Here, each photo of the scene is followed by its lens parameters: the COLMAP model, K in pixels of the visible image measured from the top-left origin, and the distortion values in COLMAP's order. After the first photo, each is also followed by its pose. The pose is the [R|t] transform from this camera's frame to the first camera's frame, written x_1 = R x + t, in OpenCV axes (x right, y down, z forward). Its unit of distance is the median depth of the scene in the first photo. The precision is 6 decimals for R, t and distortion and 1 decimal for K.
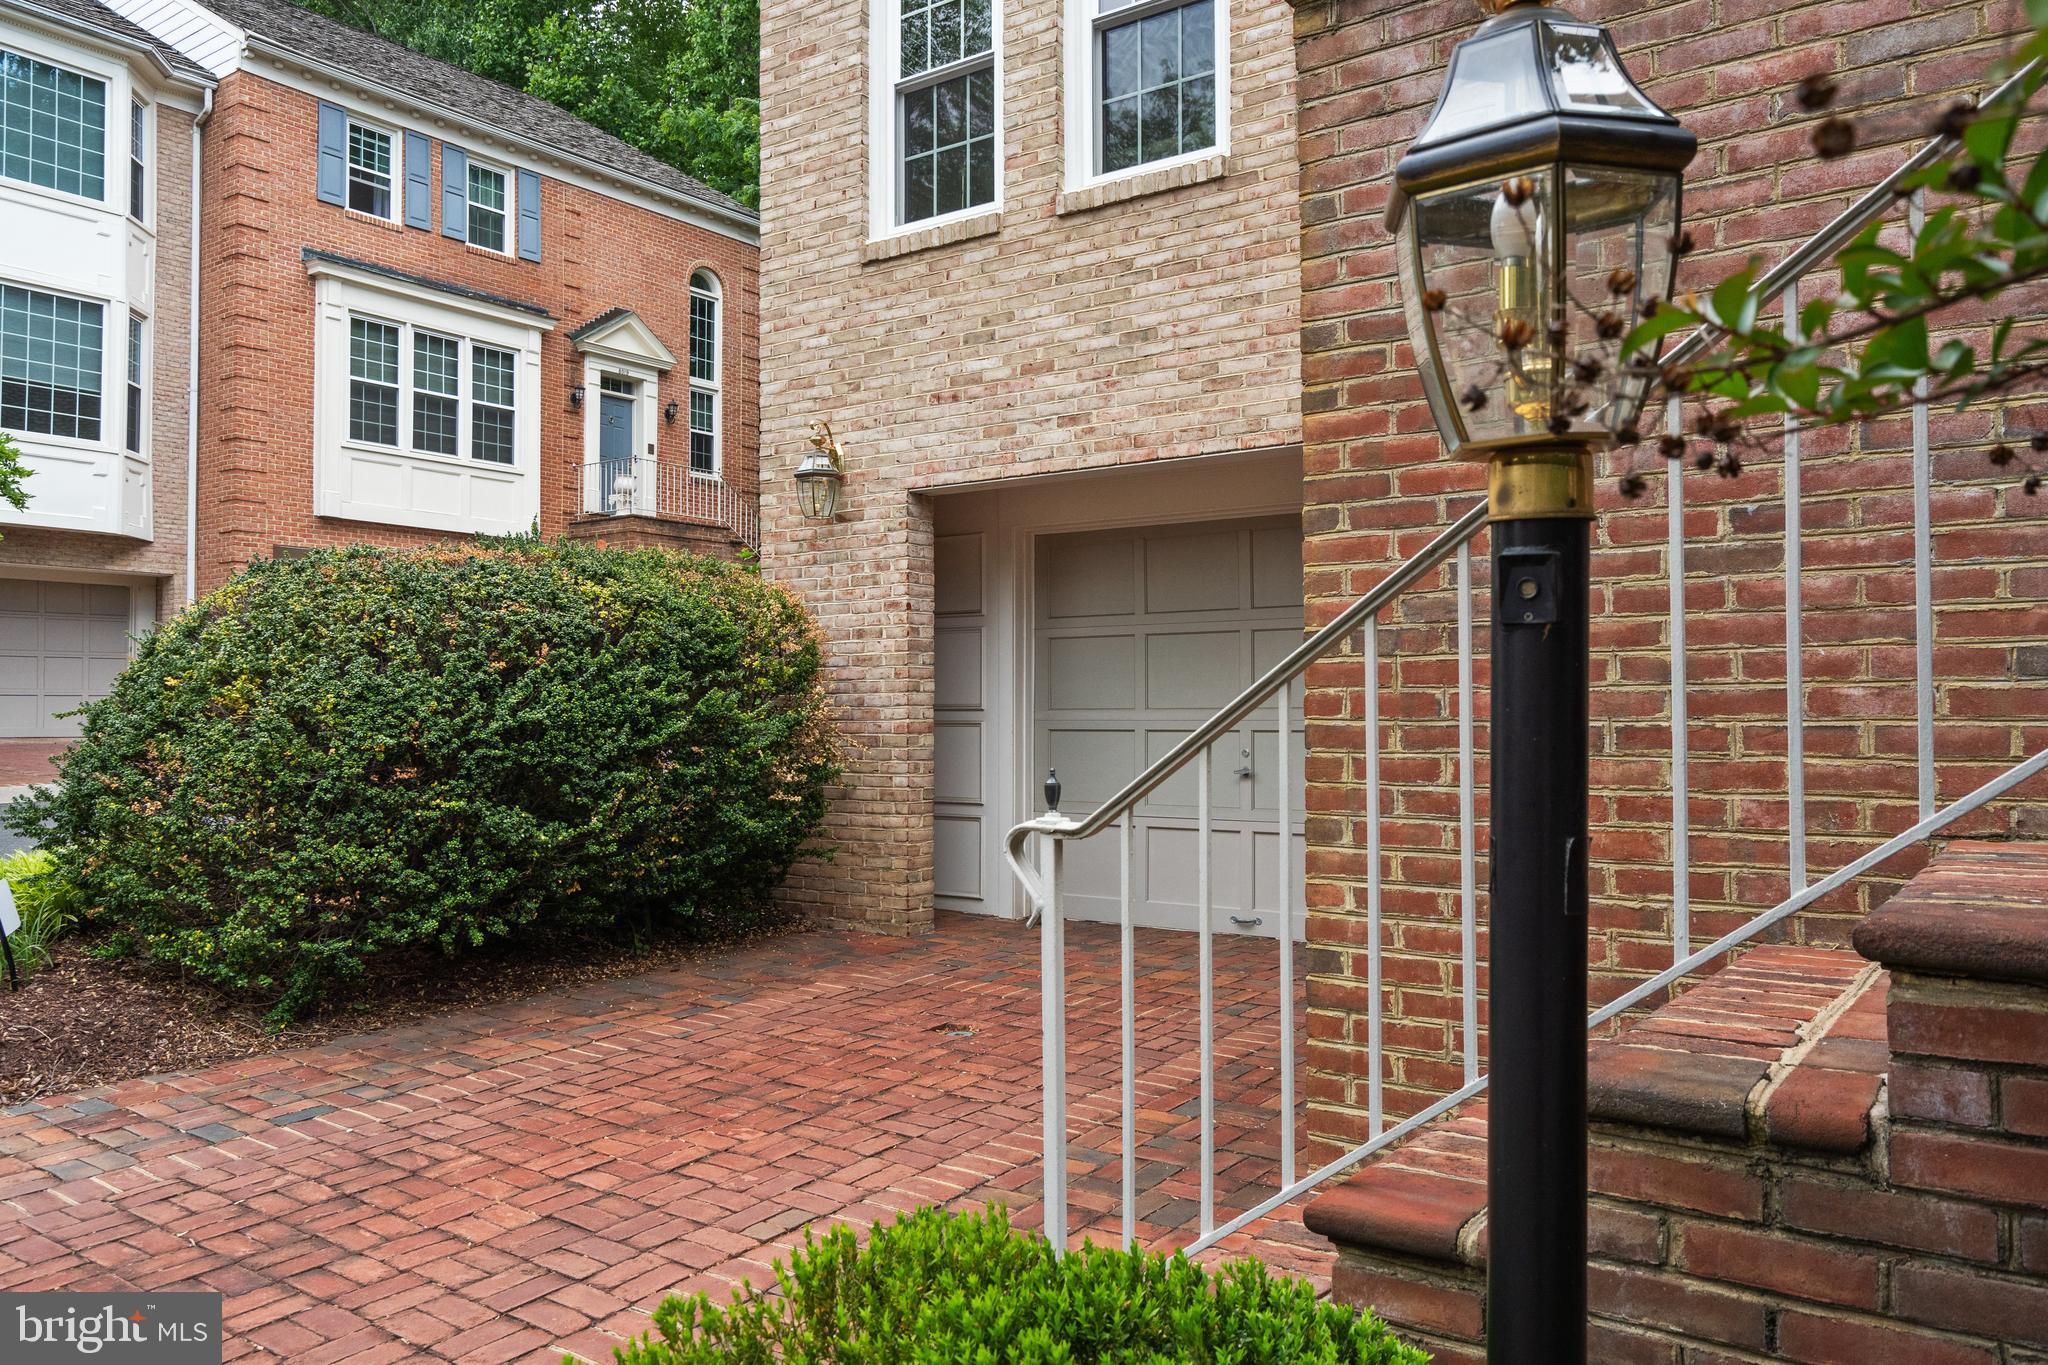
lens RADIAL K [[1545.4, 0, 1024.0], [0, 1545.4, 682.5], [0, 0, 1]] dist [0.008789, 0.001888]
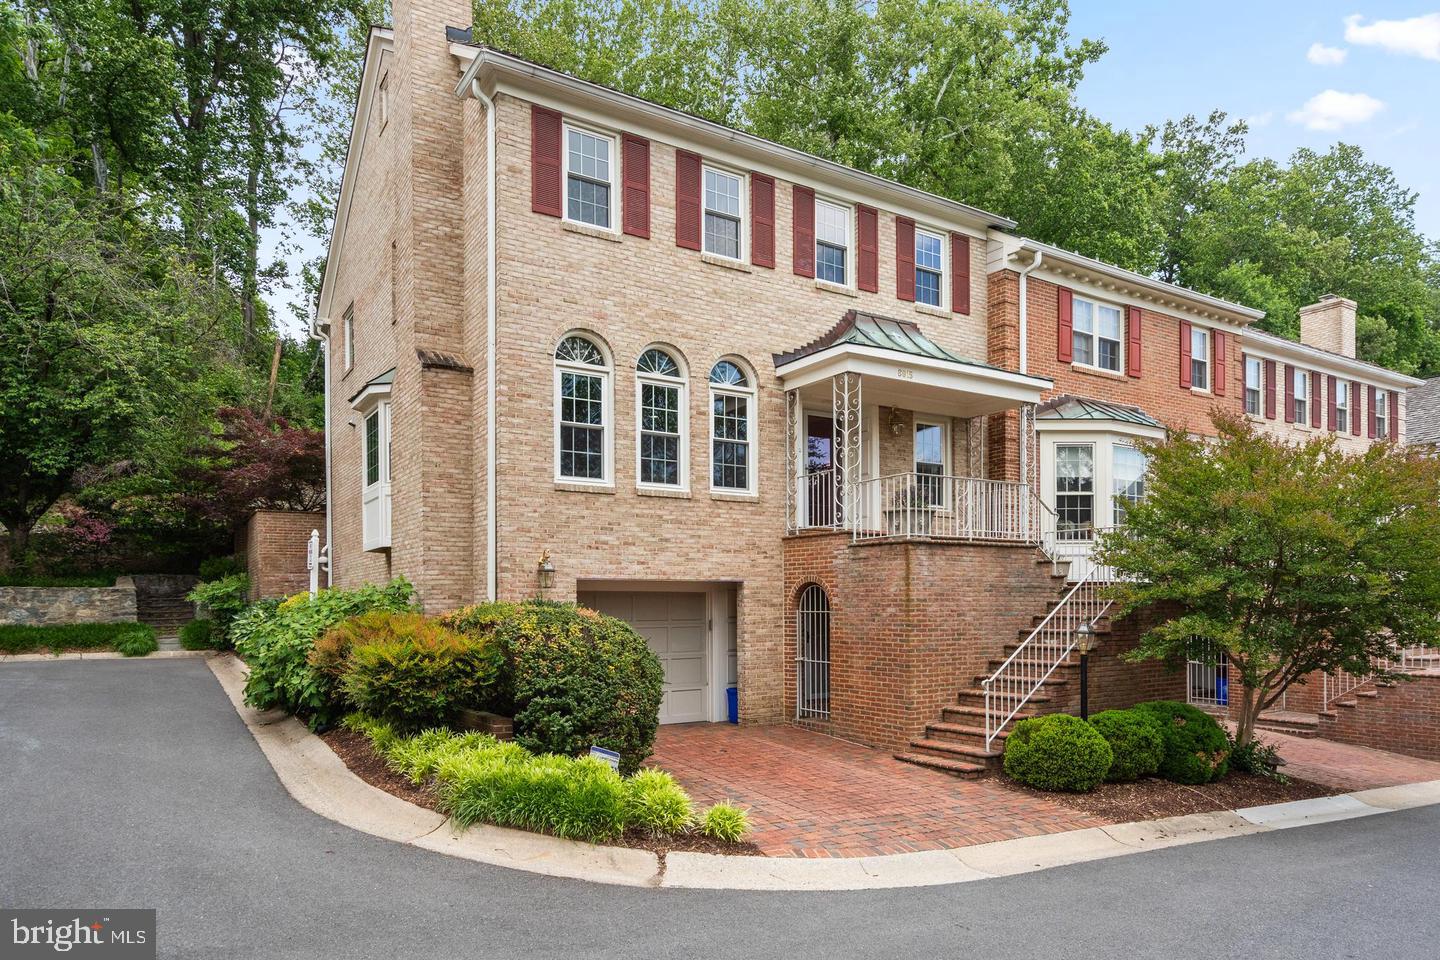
lens RADIAL K [[955.6, 0, 722.2], [0, 955.6, 608.0], [0, 0, 1]] dist [0.002027, -0.000409]
pose [[0.345271, -0.002590, 0.938499, -1.463799], [-0.018081, 0.999792, 0.009411, -0.087602], [-0.938329, -0.020218, 0.345153, 0.168442]]
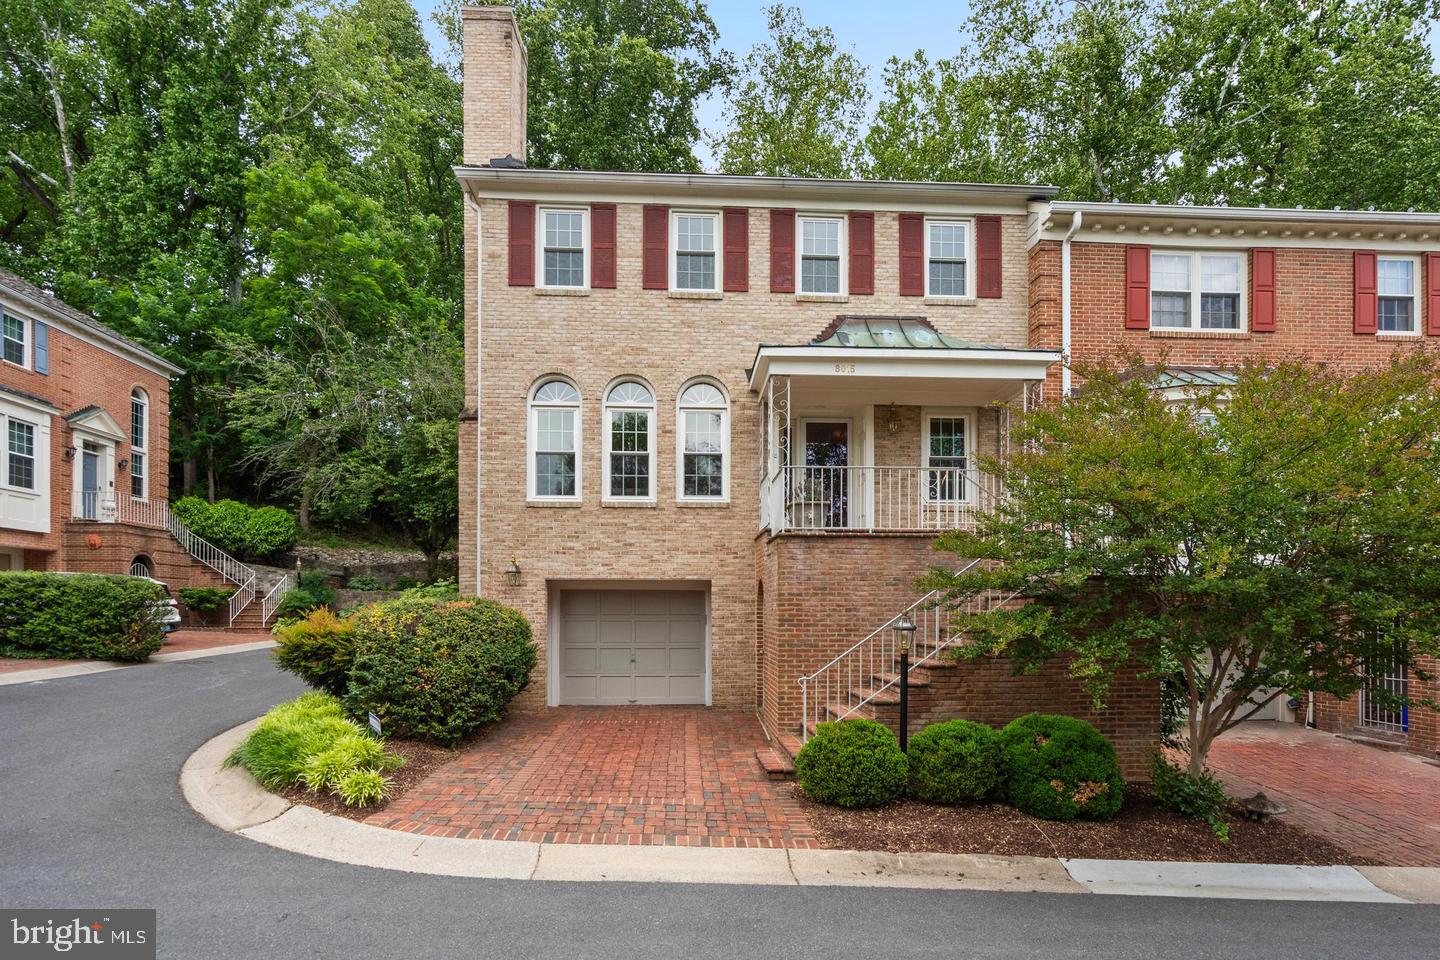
lens RADIAL K [[753.7, 0, 720.7], [0, 753.7, 607.7], [0, 0, 1]] dist [-0.003354, 0.000748]
pose [[0.770975, 0.003962, 0.636854, -0.760851], [-0.016184, 0.999780, 0.013373, -0.084655], [-0.636660, -0.020617, 0.770869, -0.451970]]
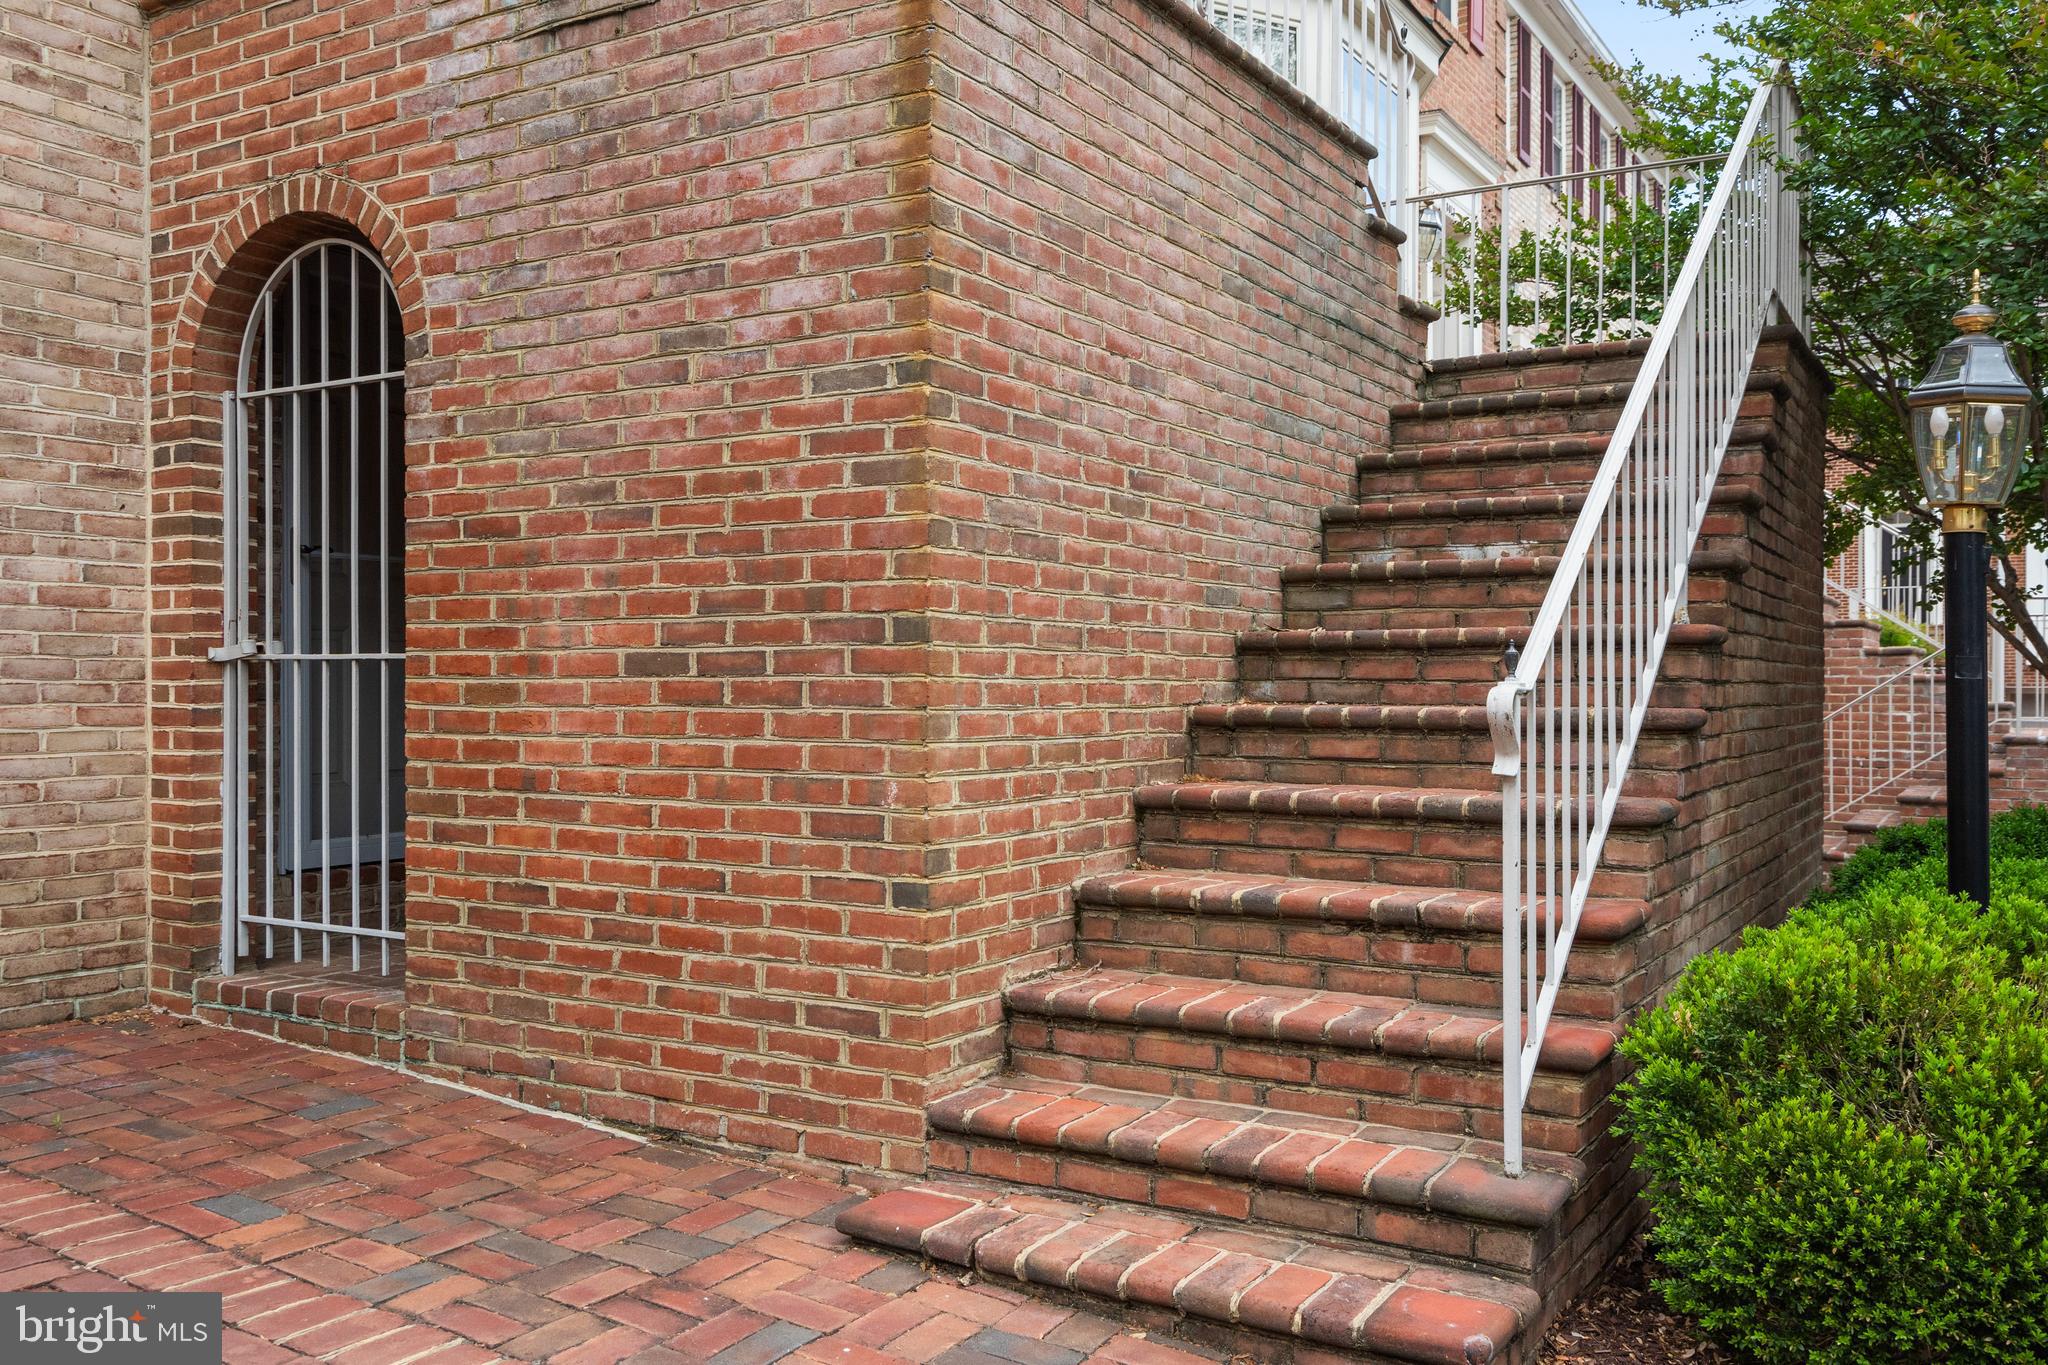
lens RADIAL K [[1723.7, 0, 1024.0], [0, 1723.7, 682.5], [0, 0, 1]] dist [0.004169, -0.000109]
pose [[-0.088355, 0.006470, 0.996068, -0.362087], [-0.022891, 0.999702, -0.008524, 0.031160], [-0.995826, -0.023554, -0.088180, 0.426744]]
